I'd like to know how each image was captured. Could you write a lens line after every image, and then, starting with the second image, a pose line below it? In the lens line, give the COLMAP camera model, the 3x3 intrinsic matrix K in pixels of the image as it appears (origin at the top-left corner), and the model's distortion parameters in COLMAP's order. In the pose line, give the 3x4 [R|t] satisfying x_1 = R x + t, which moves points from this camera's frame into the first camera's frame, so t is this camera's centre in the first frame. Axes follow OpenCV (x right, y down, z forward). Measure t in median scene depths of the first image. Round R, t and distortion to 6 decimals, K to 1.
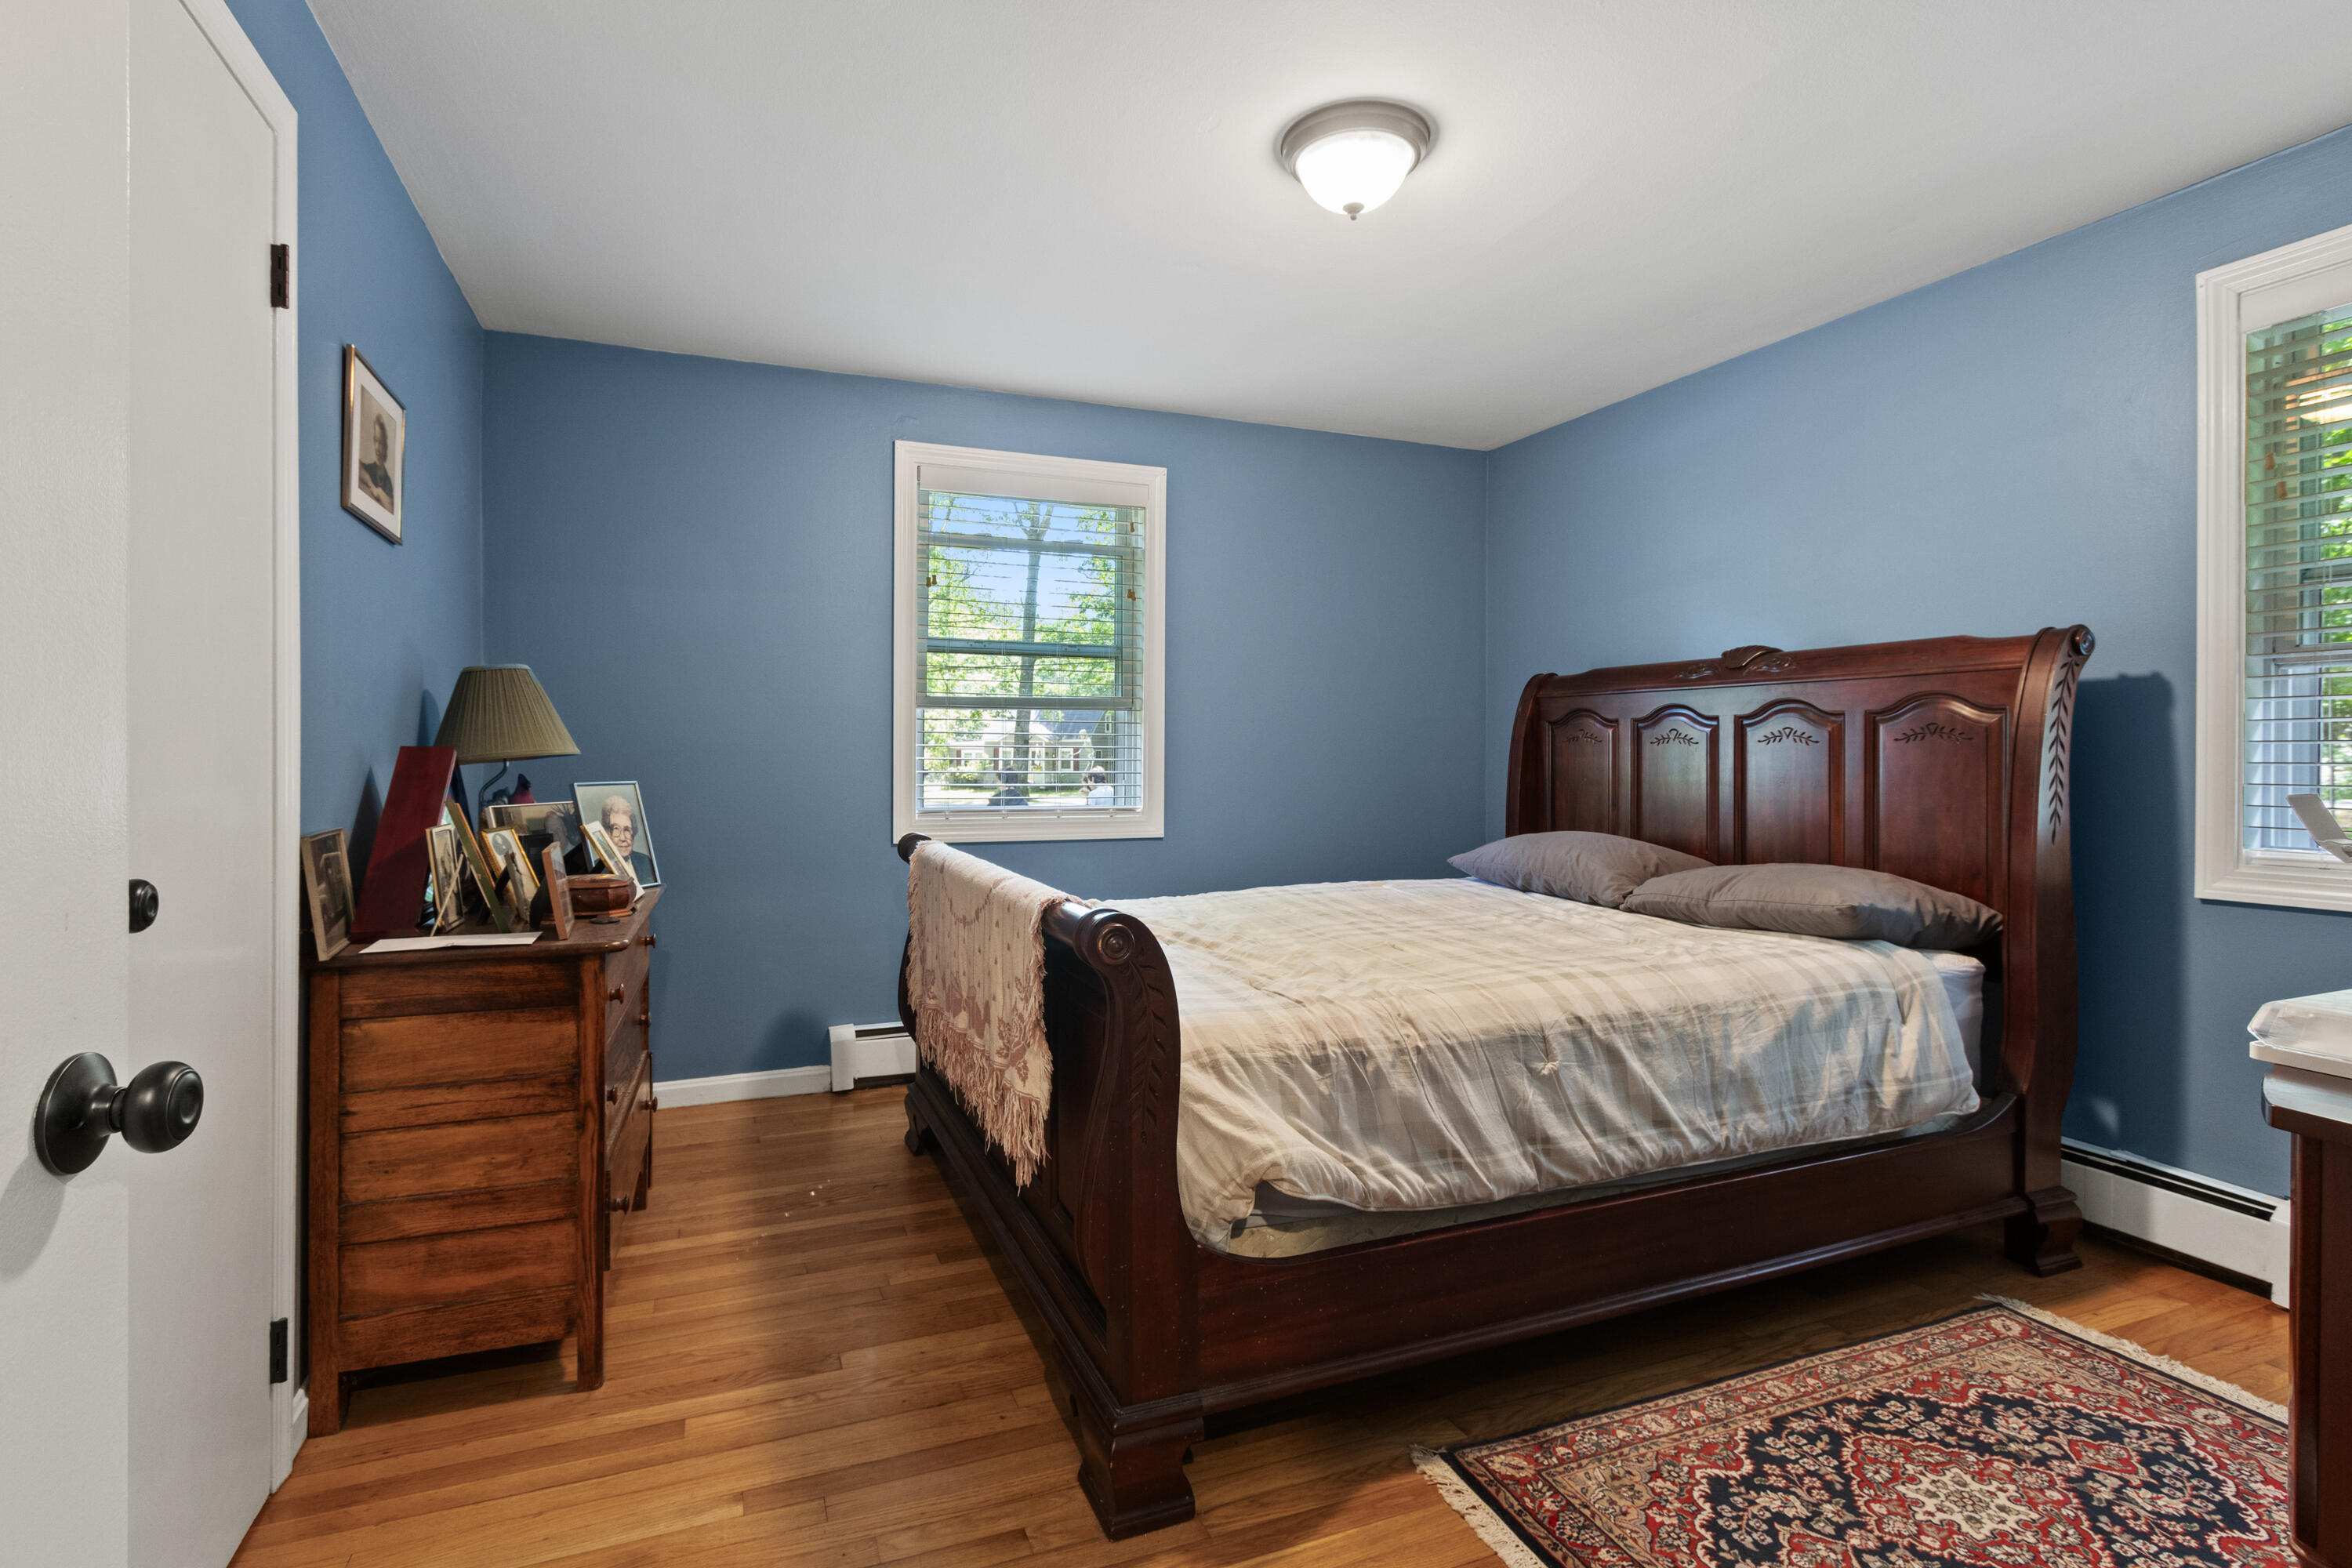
lens RADIAL K [[1157.1, 0, 1156.7], [0, 1157.1, 774.7], [0, 0, 1]] dist [0.006768, 0.000863]
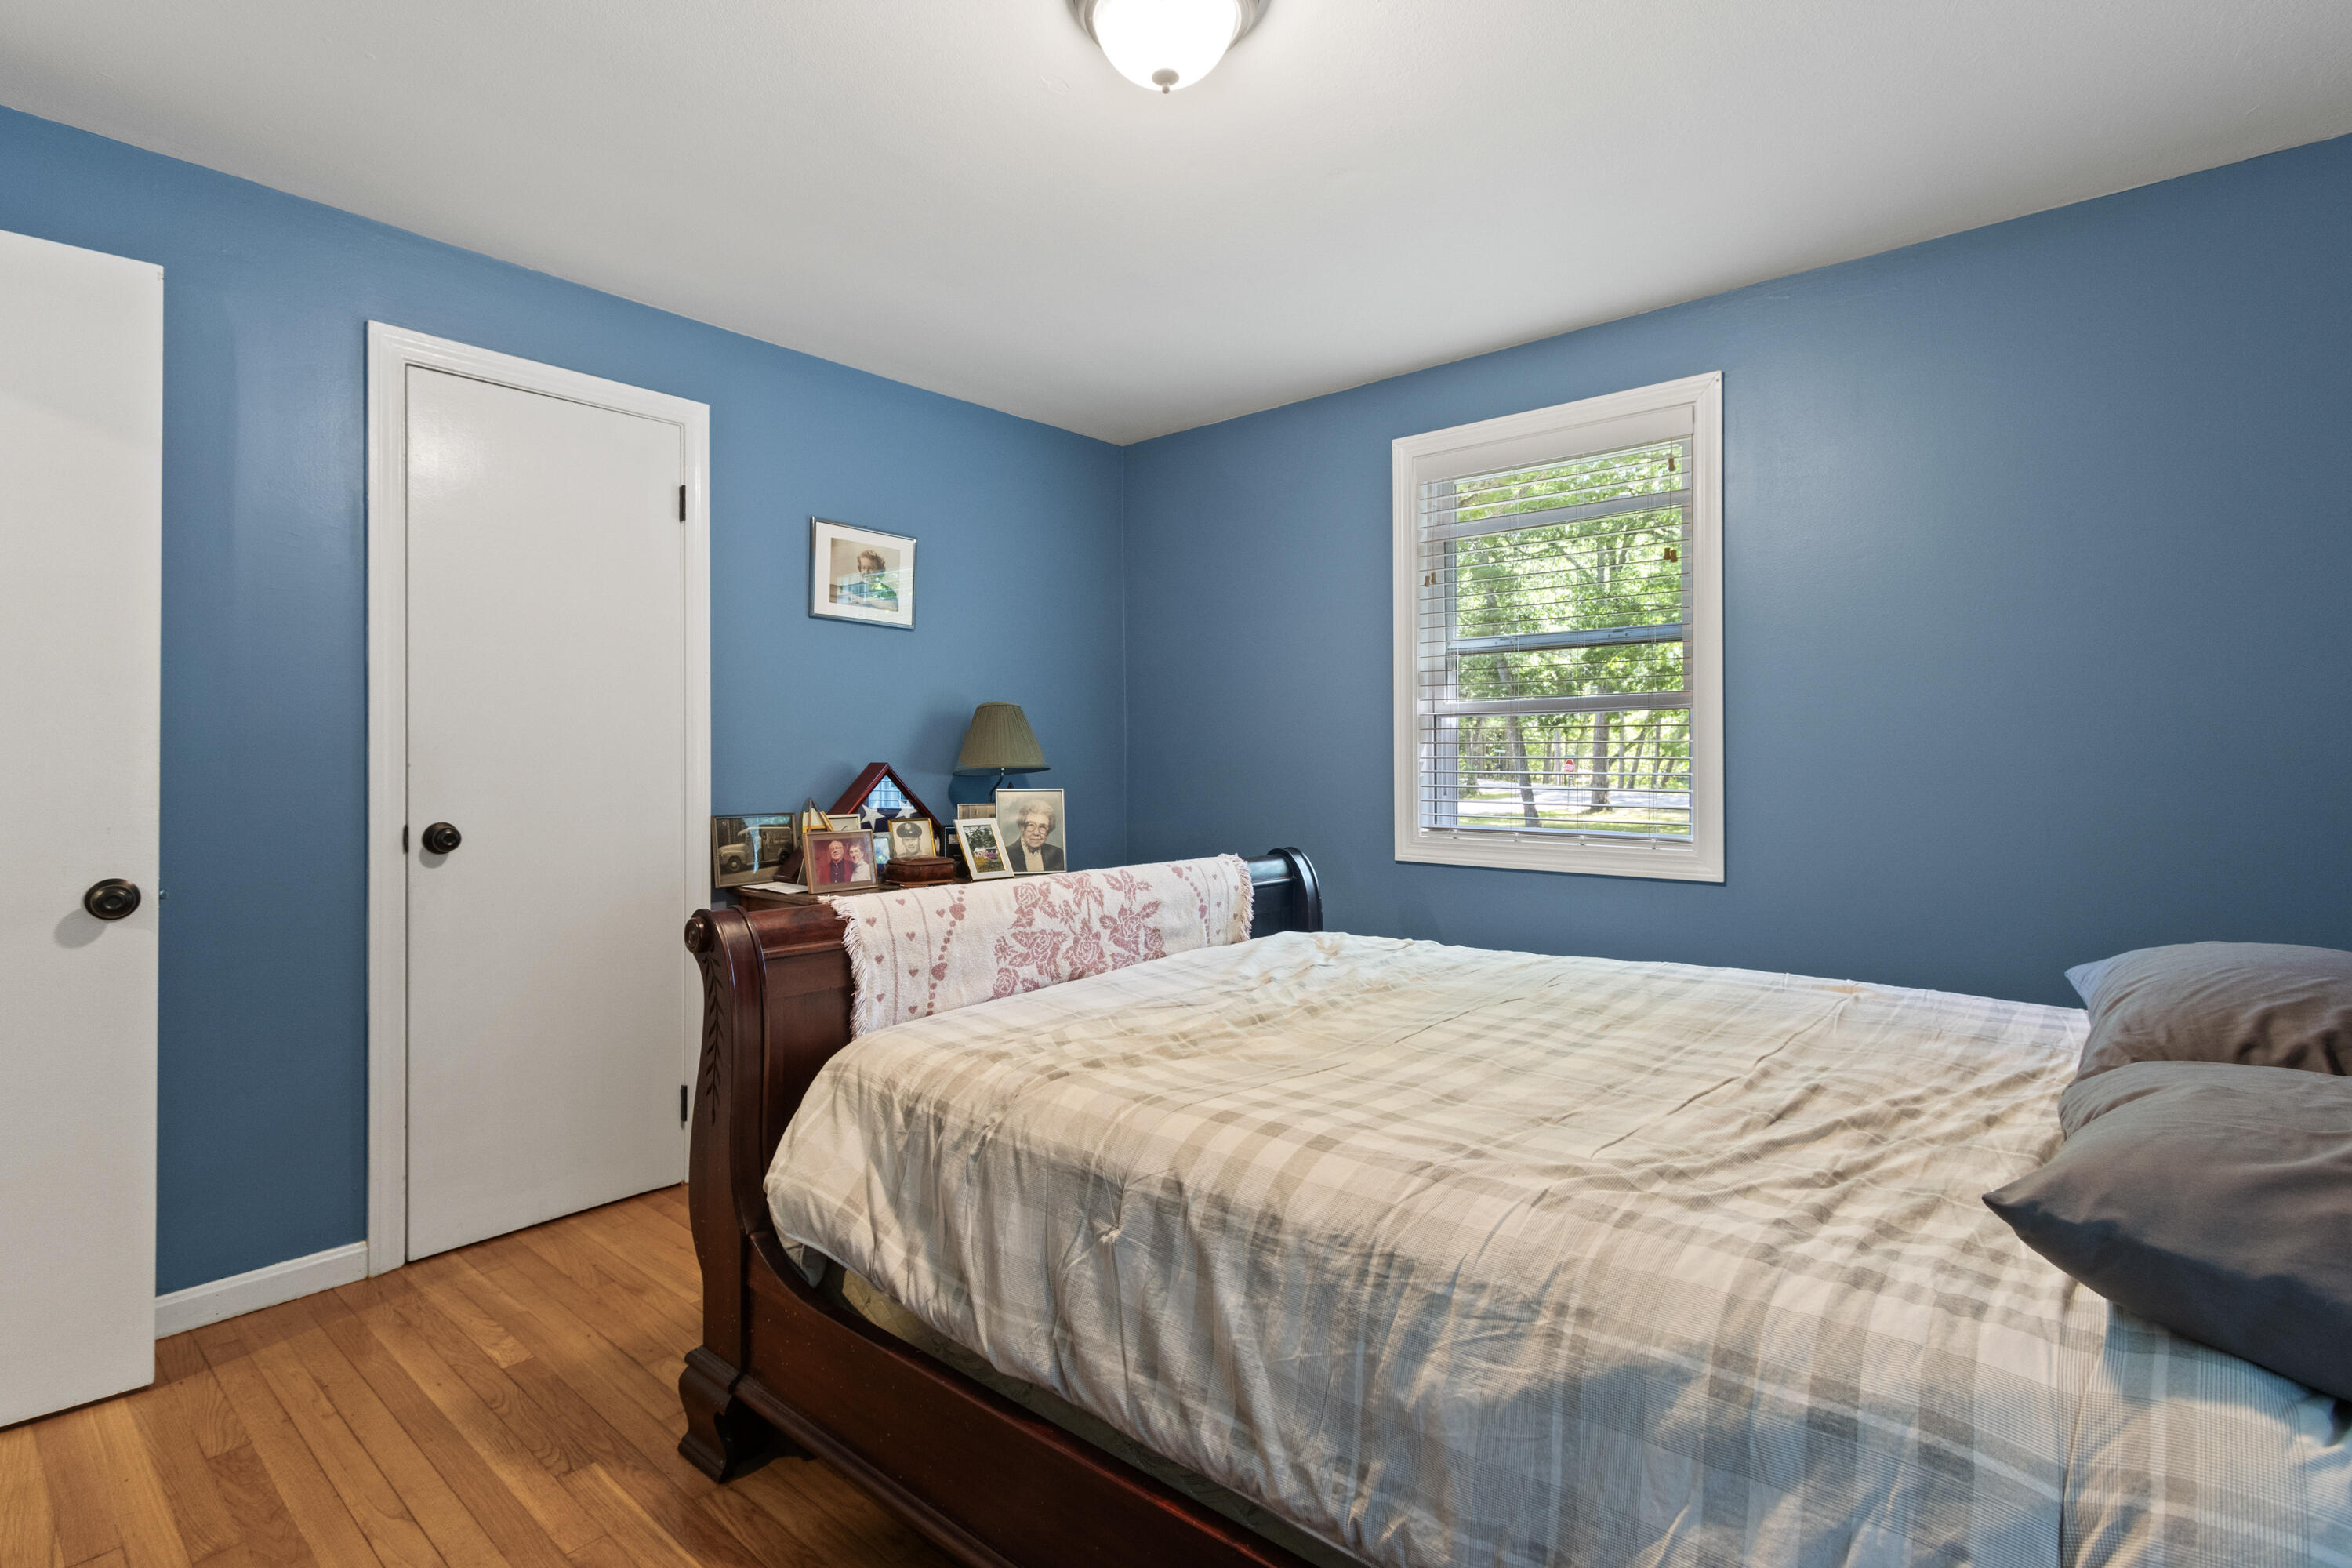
lens RADIAL K [[1157.1, 0, 1185.9], [0, 1157.1, 765.4], [0, 0, 1]] dist [0.006768, 0.000863]
pose [[0.442687, 0.001463, -0.896675, 0.931361], [-0.014155, 0.999885, -0.005357, -0.018731], [0.896564, 0.015064, 0.442657, 0.708515]]
